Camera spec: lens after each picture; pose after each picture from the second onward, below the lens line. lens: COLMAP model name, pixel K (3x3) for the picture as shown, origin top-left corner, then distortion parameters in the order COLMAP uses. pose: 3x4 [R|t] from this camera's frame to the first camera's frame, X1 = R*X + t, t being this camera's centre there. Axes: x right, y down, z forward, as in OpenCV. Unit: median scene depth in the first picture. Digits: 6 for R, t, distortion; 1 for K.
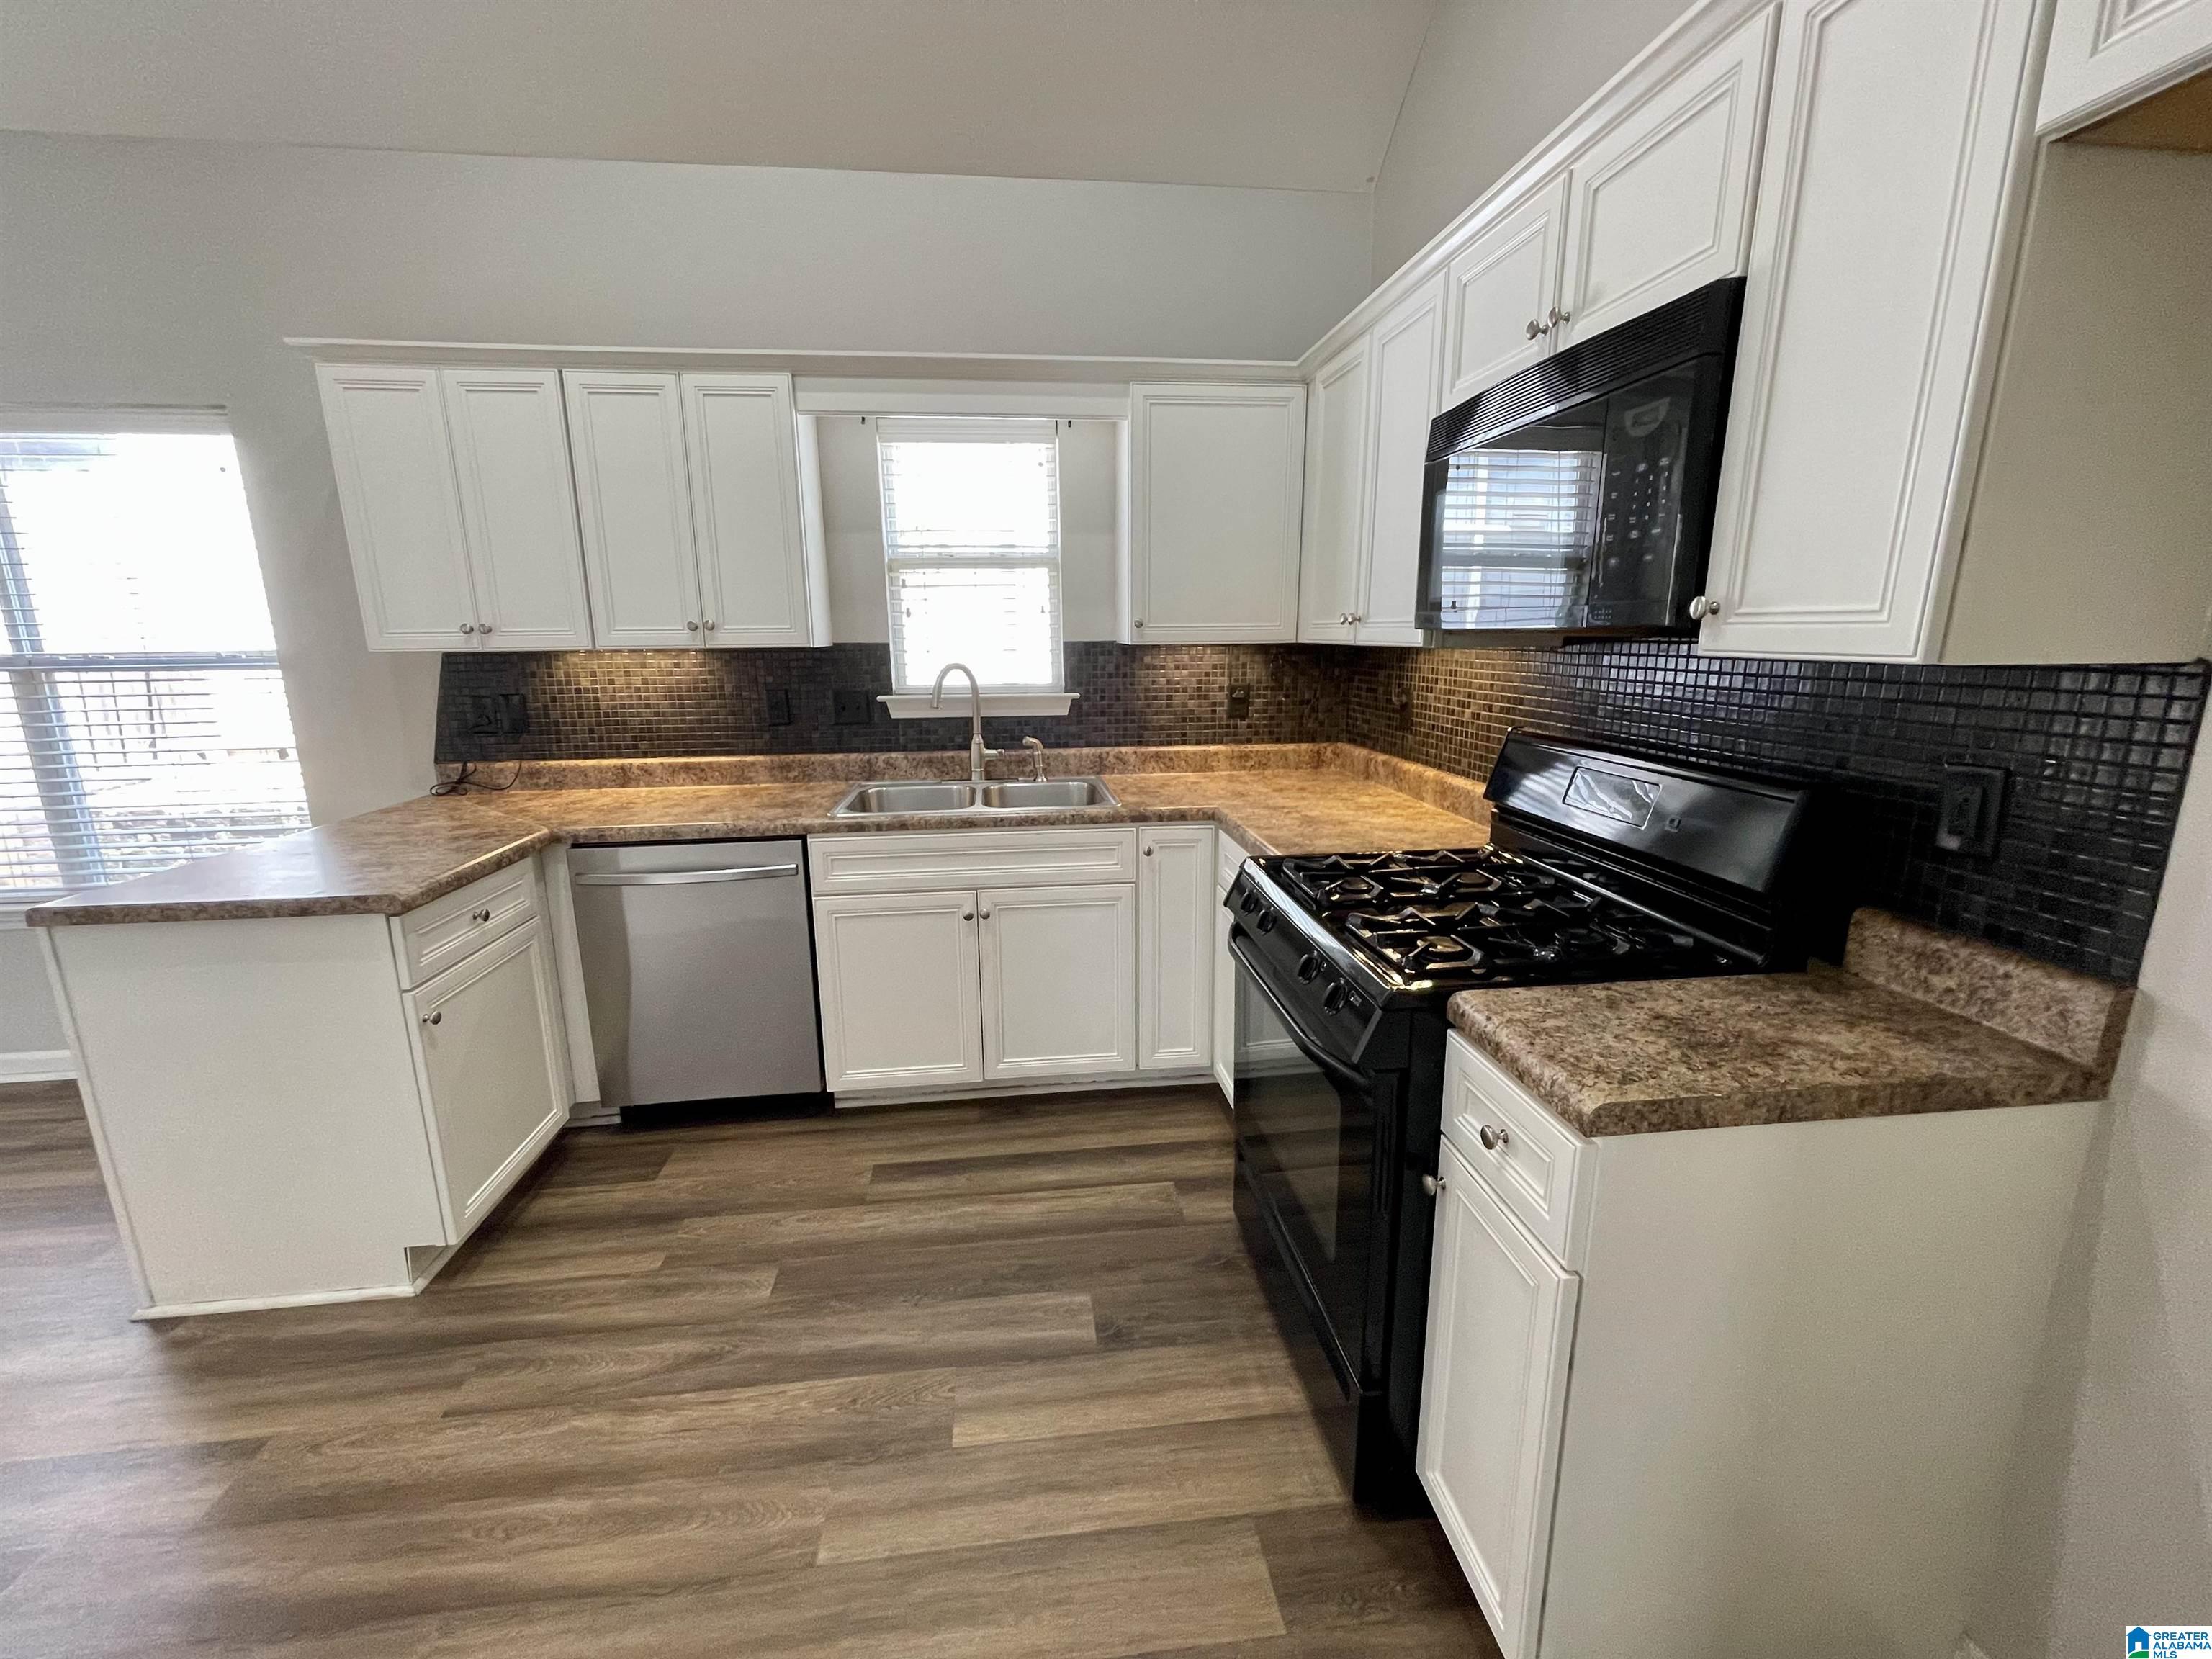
lens RADIAL K [[893.1, 0, 1106.2], [0, 893.1, 824.5], [0, 0, 1]] dist [-0.004518, 0.001991]
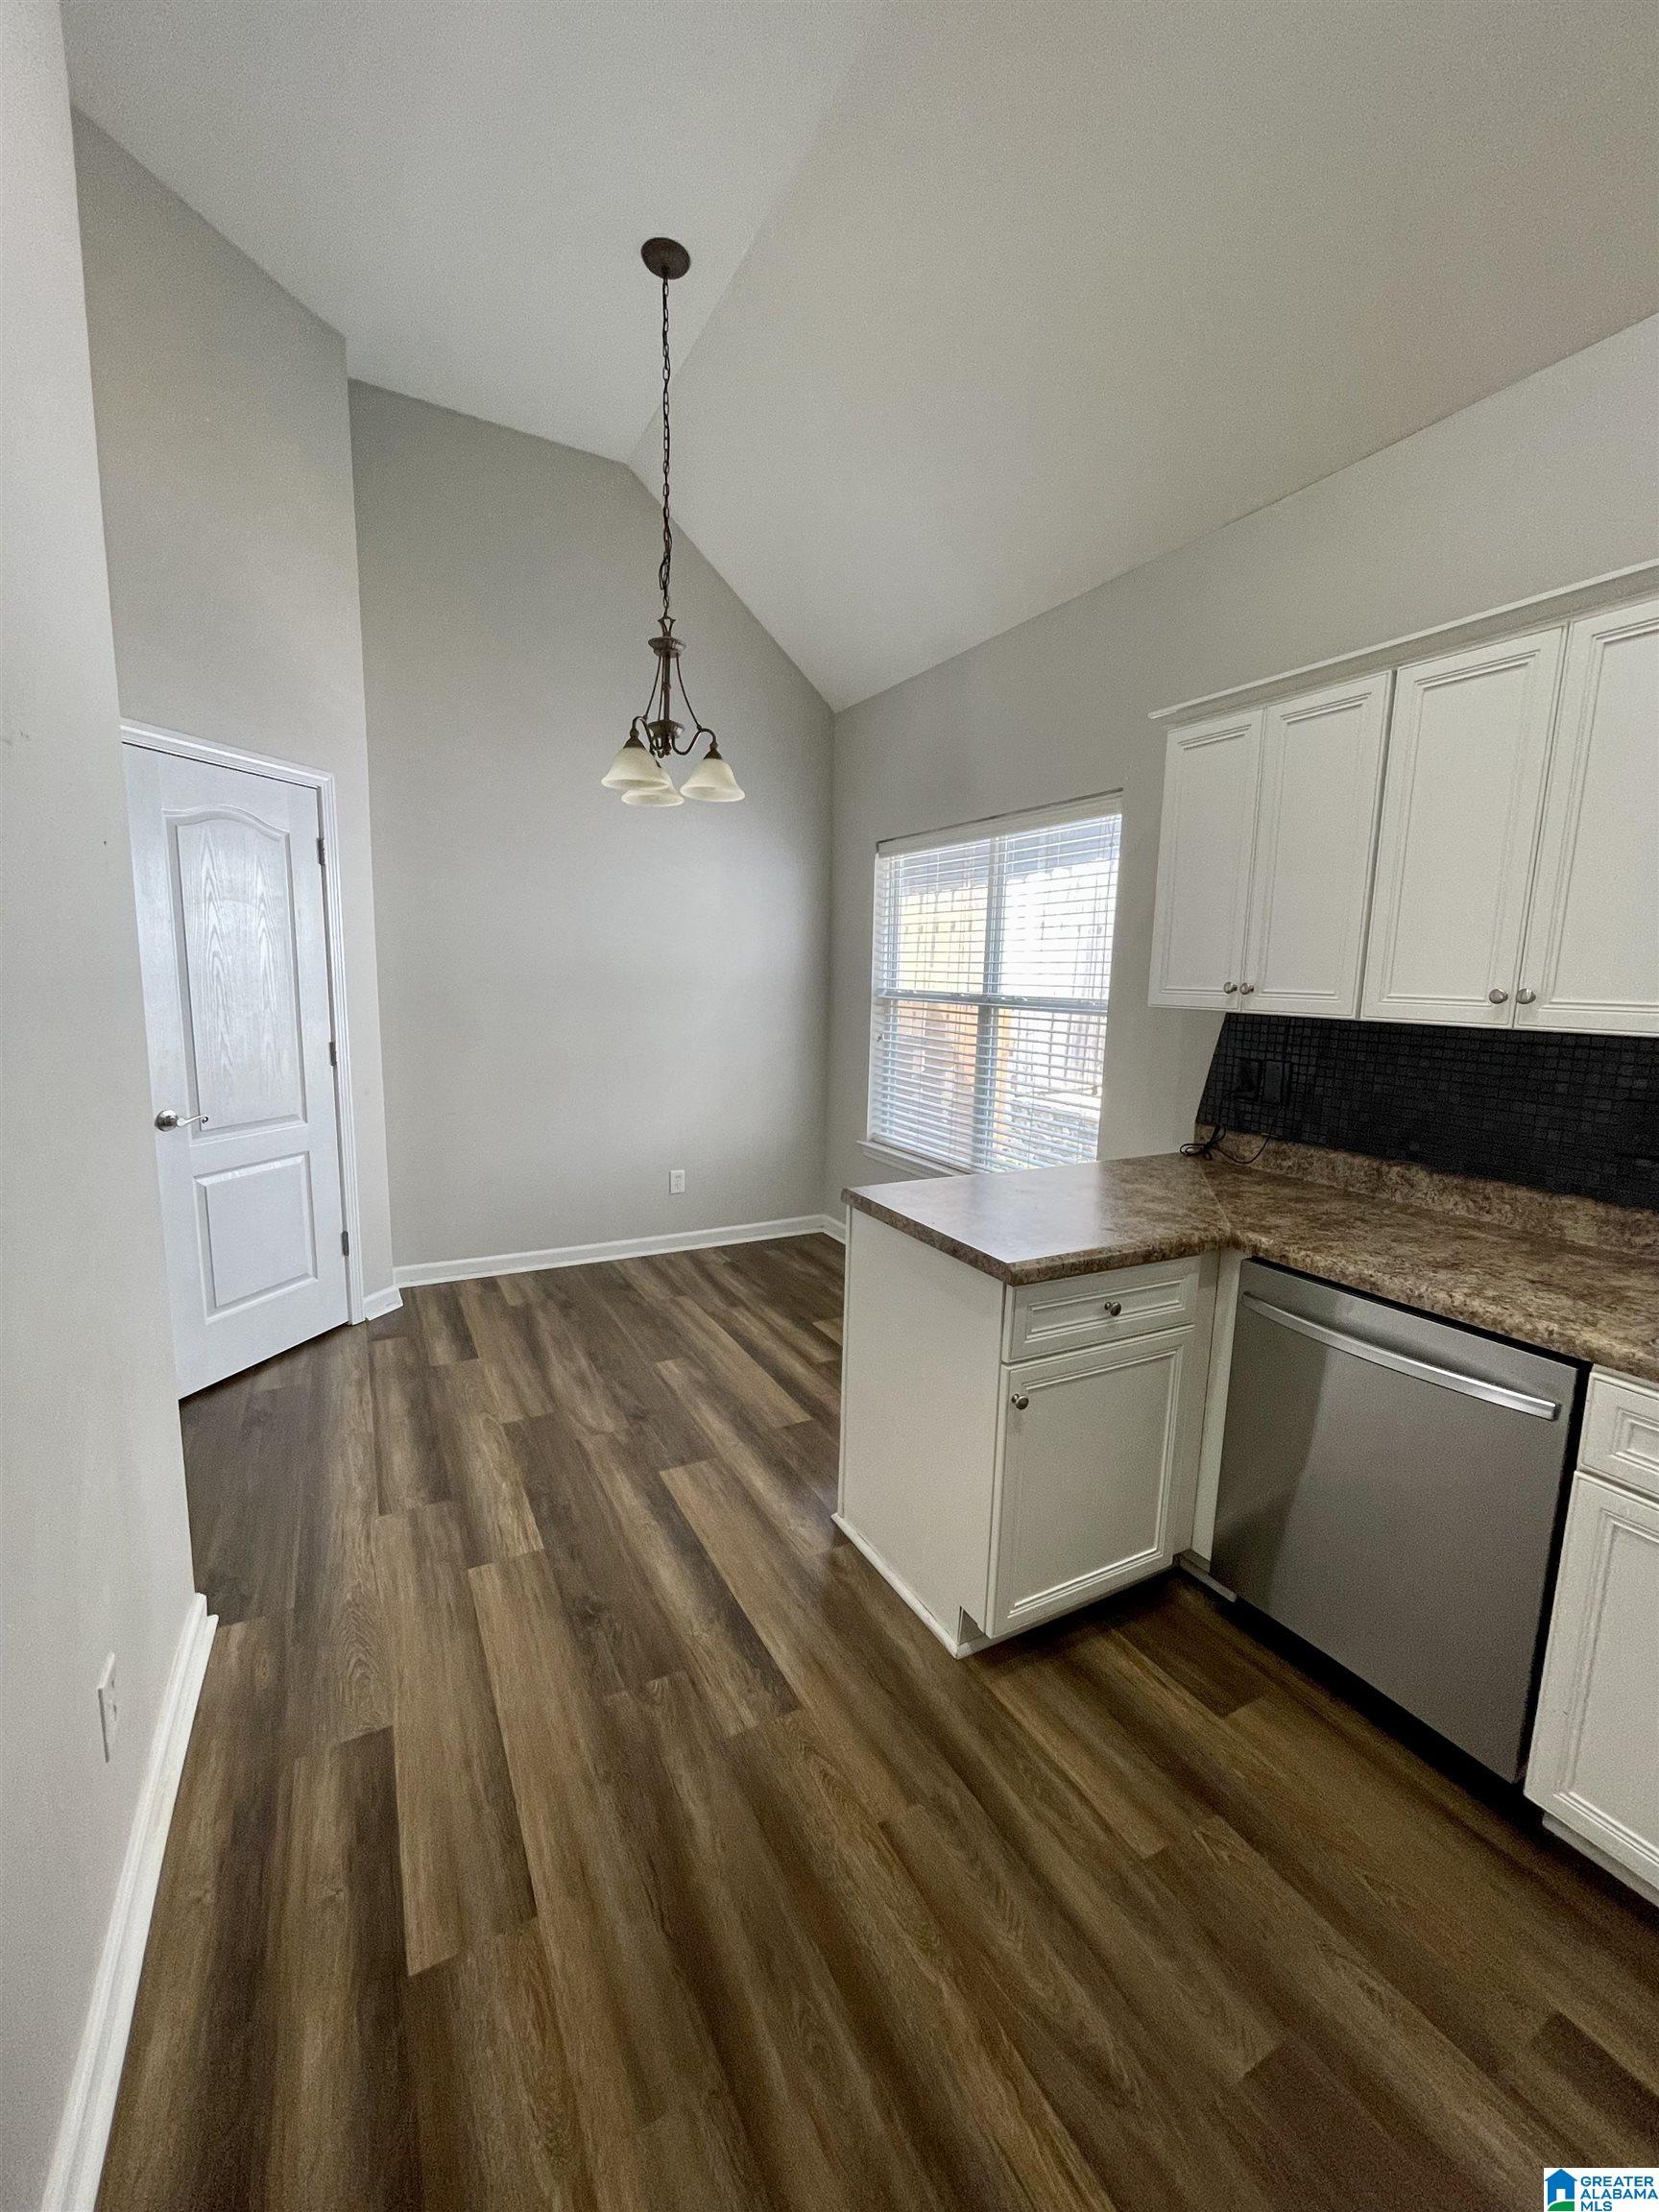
lens RADIAL K [[893.1, 0, 833.4], [0, 893.1, 1103.0], [0, 0, 1]] dist [-0.004518, 0.001991]
pose [[0.369106, 0.152752, -0.916748, -0.017045], [-0.224342, 0.971876, 0.071612, -0.082482], [0.901904, 0.179233, 0.392994, 0.307511]]
